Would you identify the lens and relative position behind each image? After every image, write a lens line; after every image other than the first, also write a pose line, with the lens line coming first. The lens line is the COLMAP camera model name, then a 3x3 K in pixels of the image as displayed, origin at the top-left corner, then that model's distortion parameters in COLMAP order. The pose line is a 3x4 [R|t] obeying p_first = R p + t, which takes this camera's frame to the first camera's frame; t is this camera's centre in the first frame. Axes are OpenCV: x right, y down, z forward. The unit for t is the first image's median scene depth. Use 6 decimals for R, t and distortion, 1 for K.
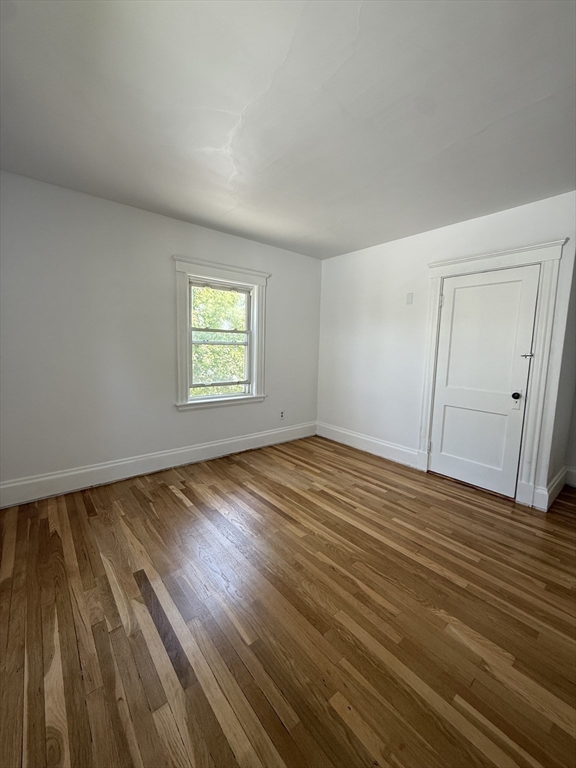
lens RADIAL K [[306.1, 0, 289.1], [0, 306.1, 379.6], [0, 0, 1]] dist [0.001087, 0.000438]
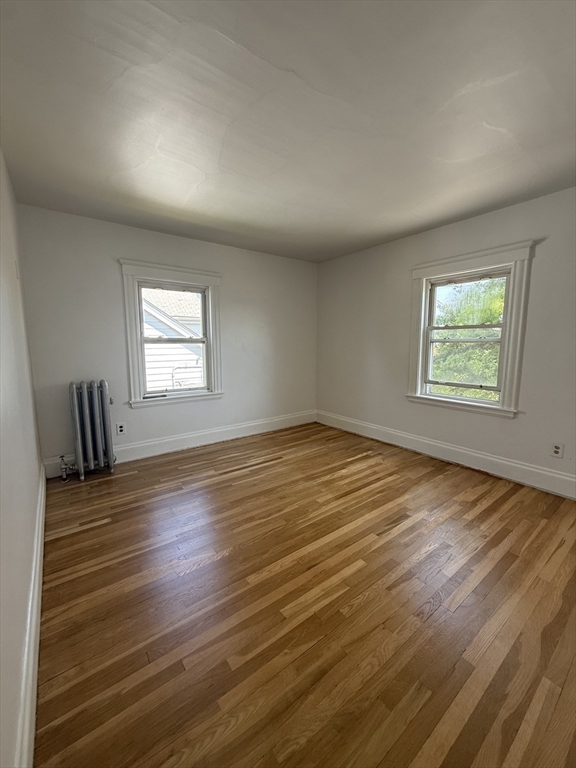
lens RADIAL K [[306.1, 0, 291.9], [0, 306.1, 383.4], [0, 0, 1]] dist [0.001087, 0.000438]
pose [[-0.033932, 0.110168, -0.993334, 0.926051], [-0.107746, 0.987710, 0.113225, -0.053464], [0.993599, 0.110869, -0.021645, 0.680352]]
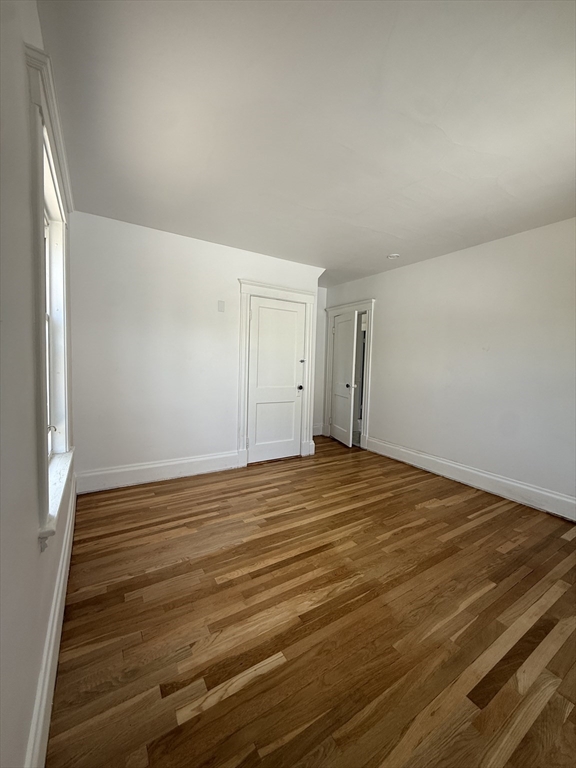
lens RADIAL K [[306.1, 0, 287.5], [0, 306.1, 382.6], [0, 0, 1]] dist [0.001087, 0.000438]
pose [[0.134531, -0.085960, 0.987174, -0.732900], [0.082994, 0.993707, 0.075219, -0.087791], [-0.987428, 0.071810, 0.140819, 0.808645]]
